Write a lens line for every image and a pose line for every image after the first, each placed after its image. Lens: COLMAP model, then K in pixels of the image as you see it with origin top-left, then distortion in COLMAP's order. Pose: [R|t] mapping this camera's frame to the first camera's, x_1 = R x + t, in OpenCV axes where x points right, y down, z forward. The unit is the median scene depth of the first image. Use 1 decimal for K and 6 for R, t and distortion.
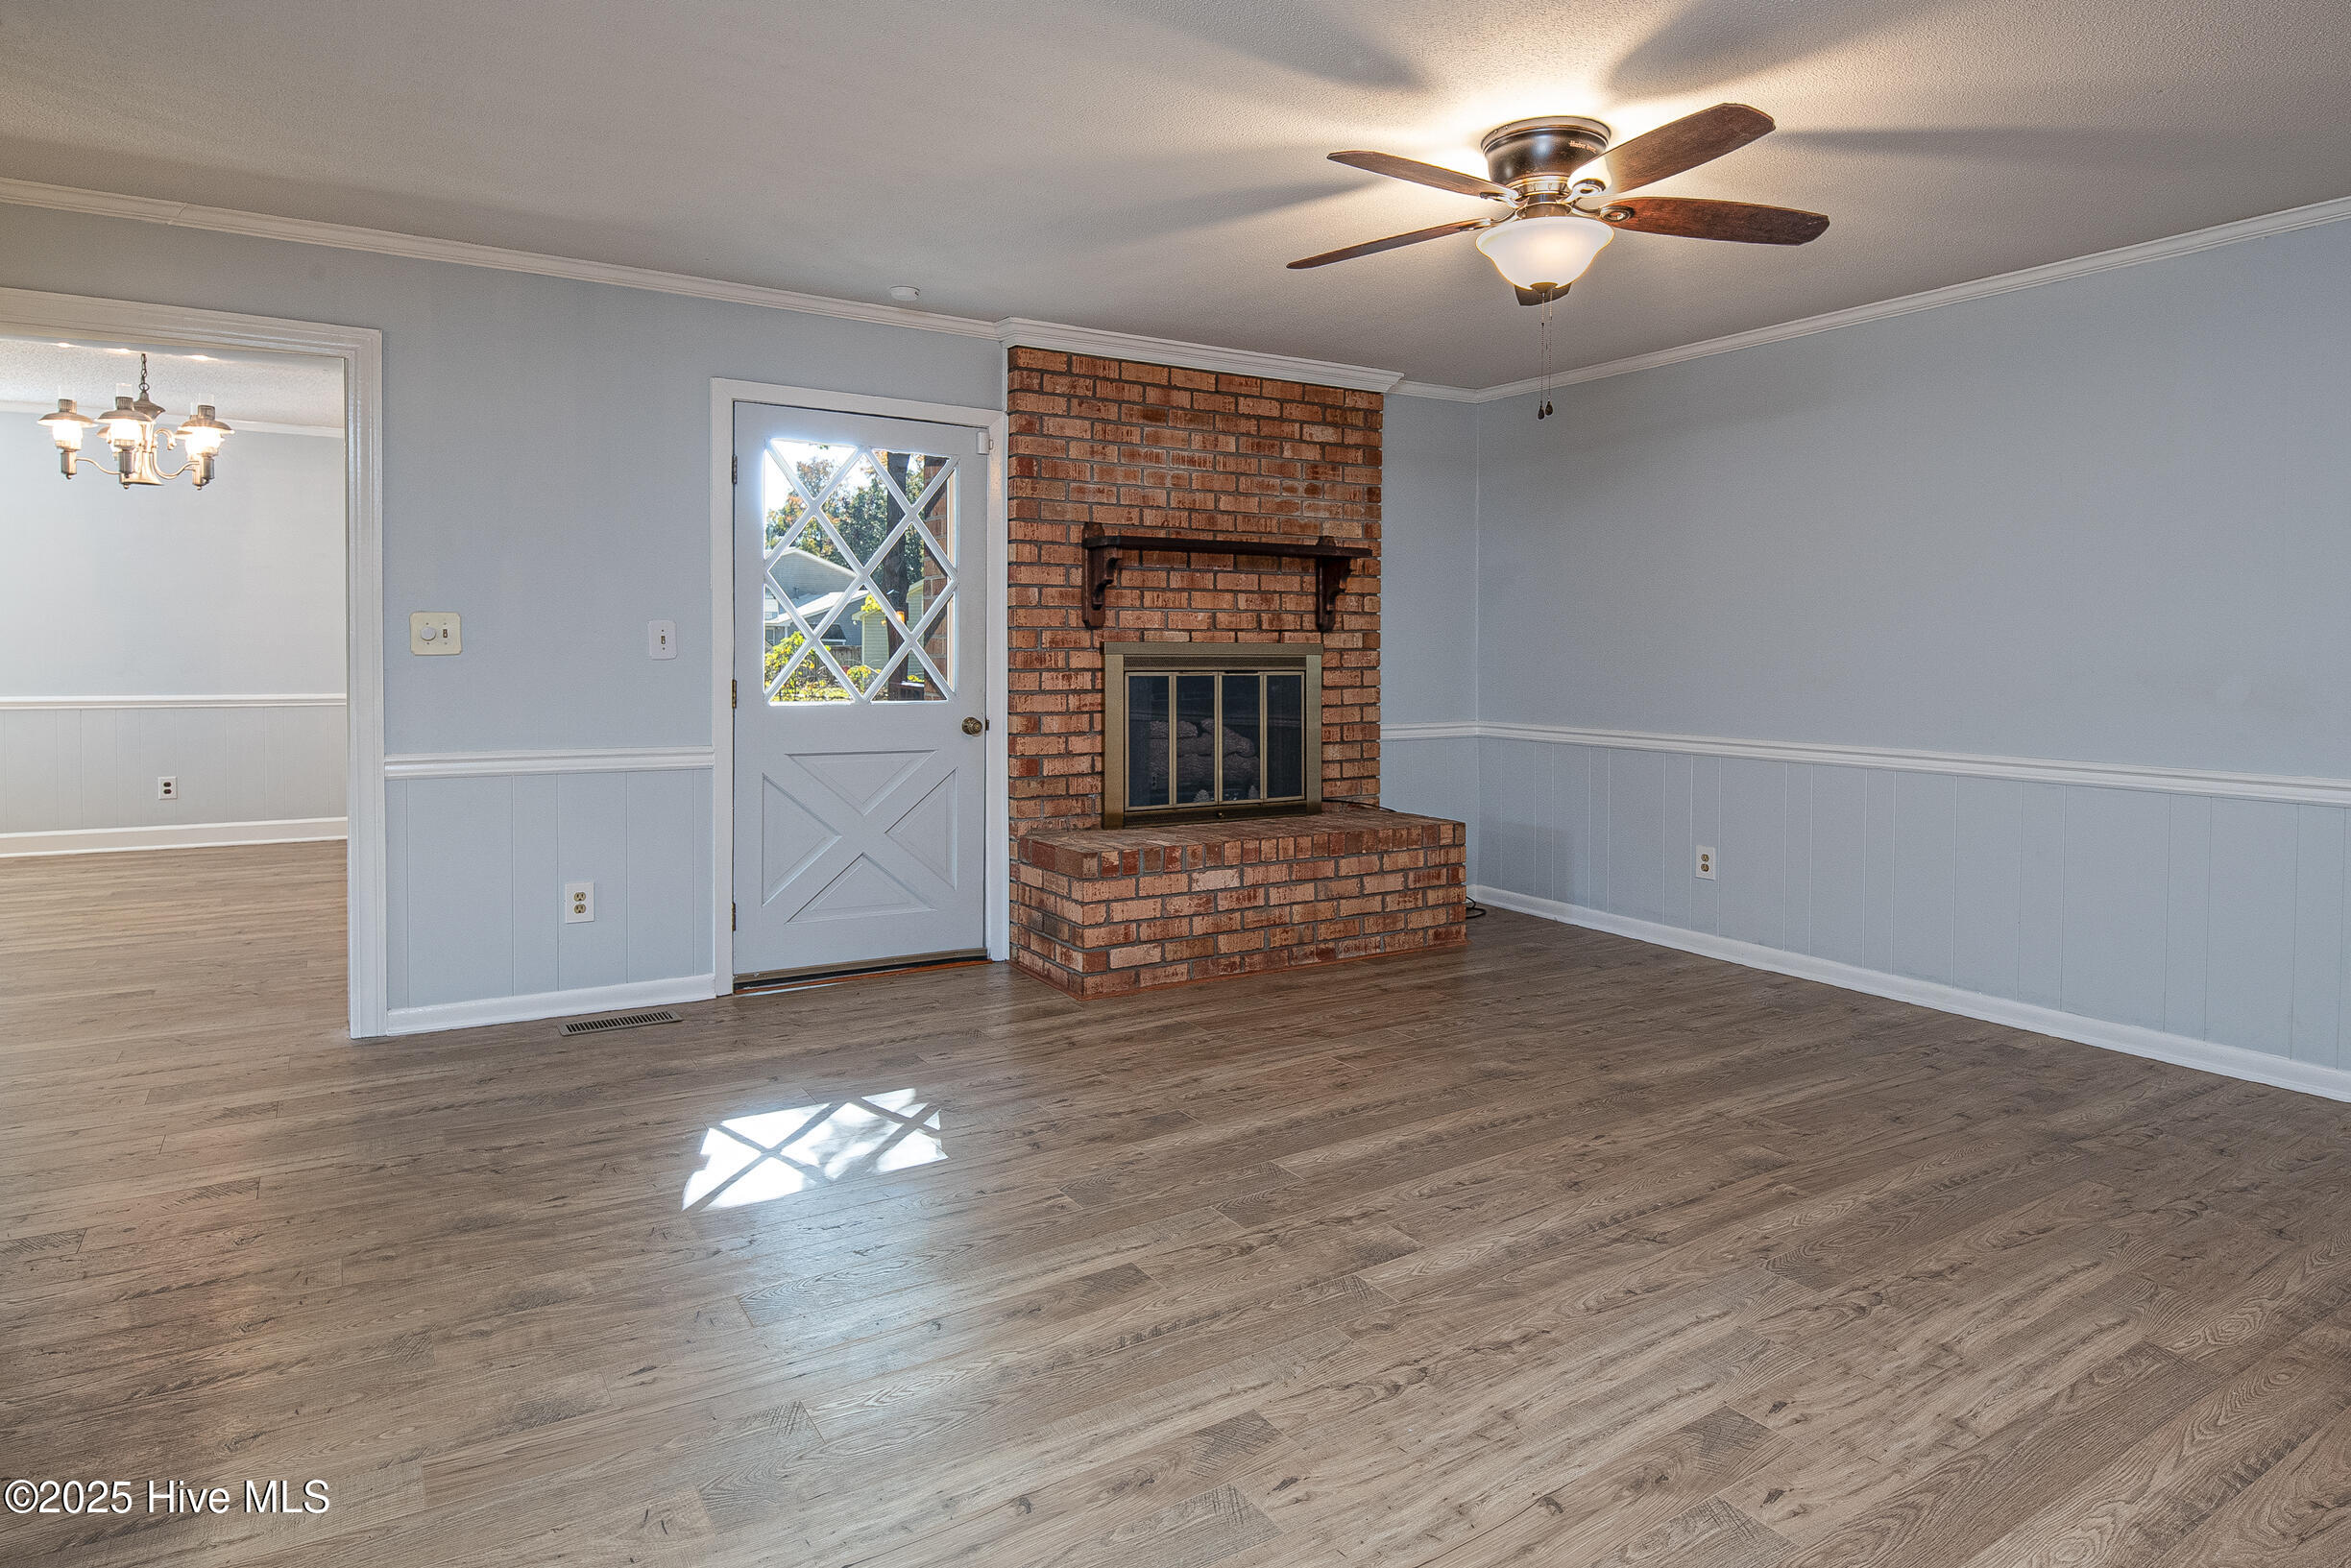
lens RADIAL K [[1294.0, 0, 1182.9], [0, 1294.0, 779.3], [0, 0, 1]] dist [-0.001023, -0.007248]
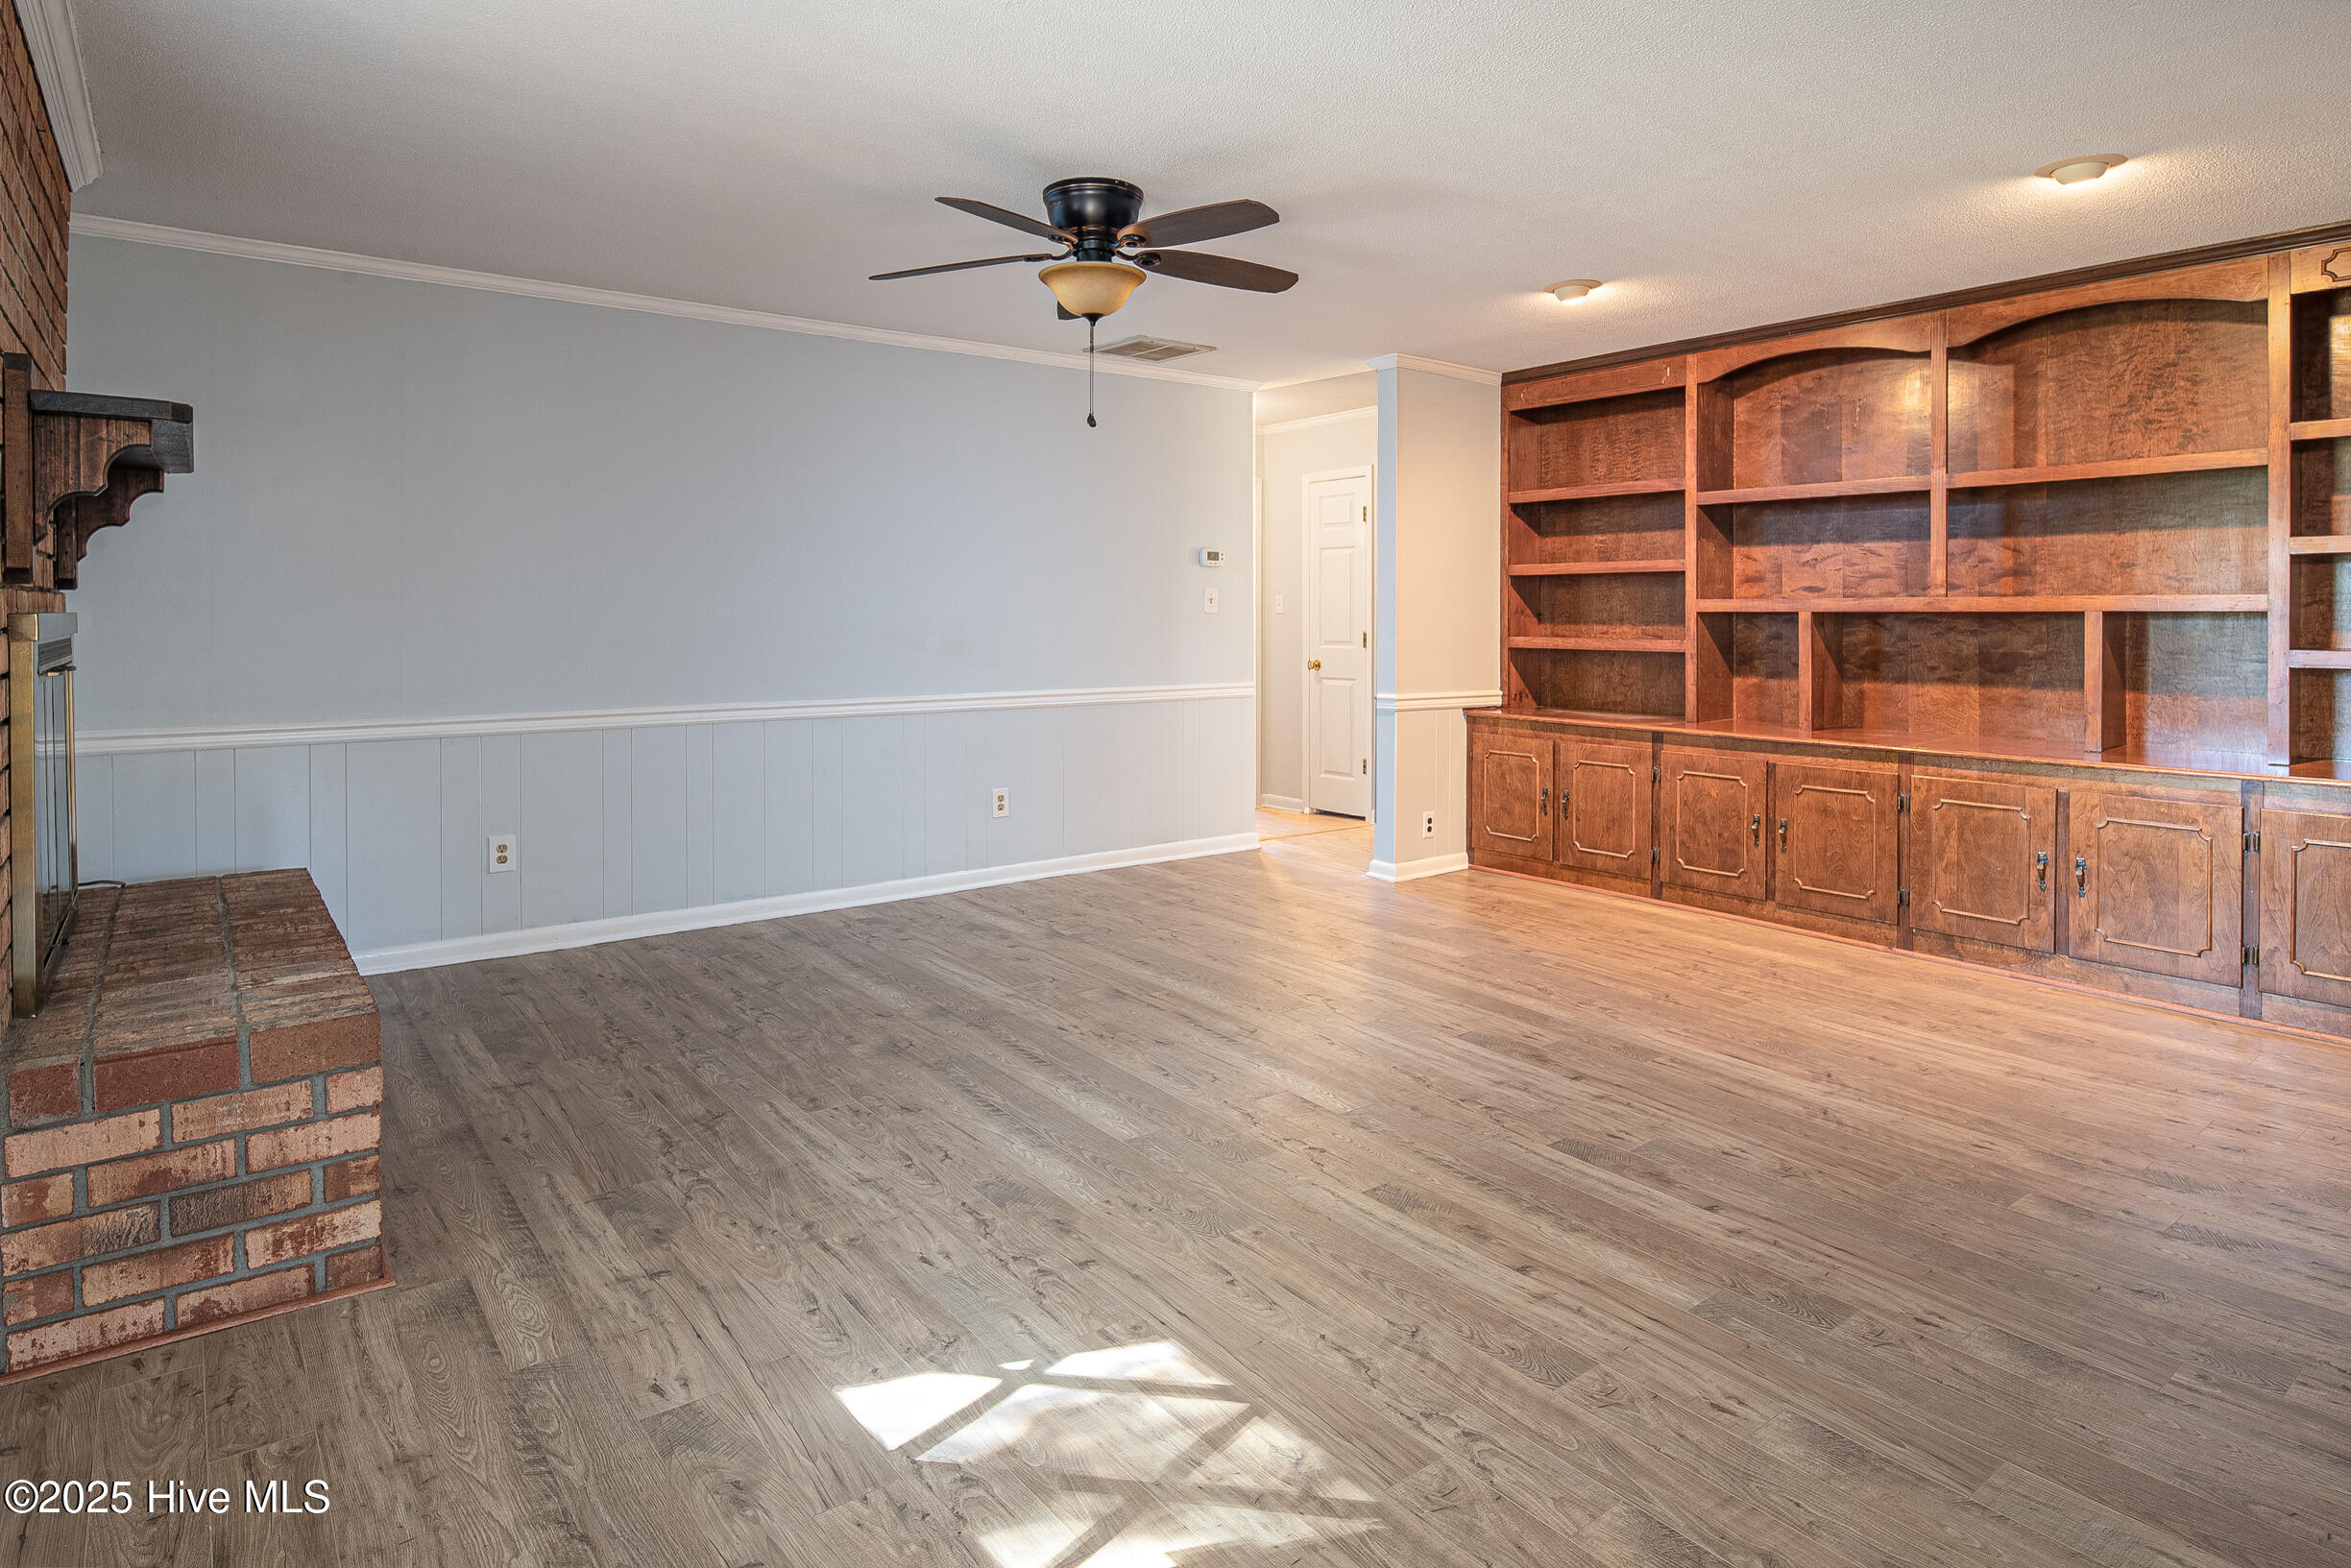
lens RADIAL K [[1294.0, 0, 1182.9], [0, 1294.0, 779.3], [0, 0, 1]] dist [-0.001023, -0.007248]
pose [[-0.093575, -0.131656, 0.986869, -0.860890], [0.093685, 0.985656, 0.140378, -0.113346], [-0.991195, 0.105591, -0.079898, 0.975583]]
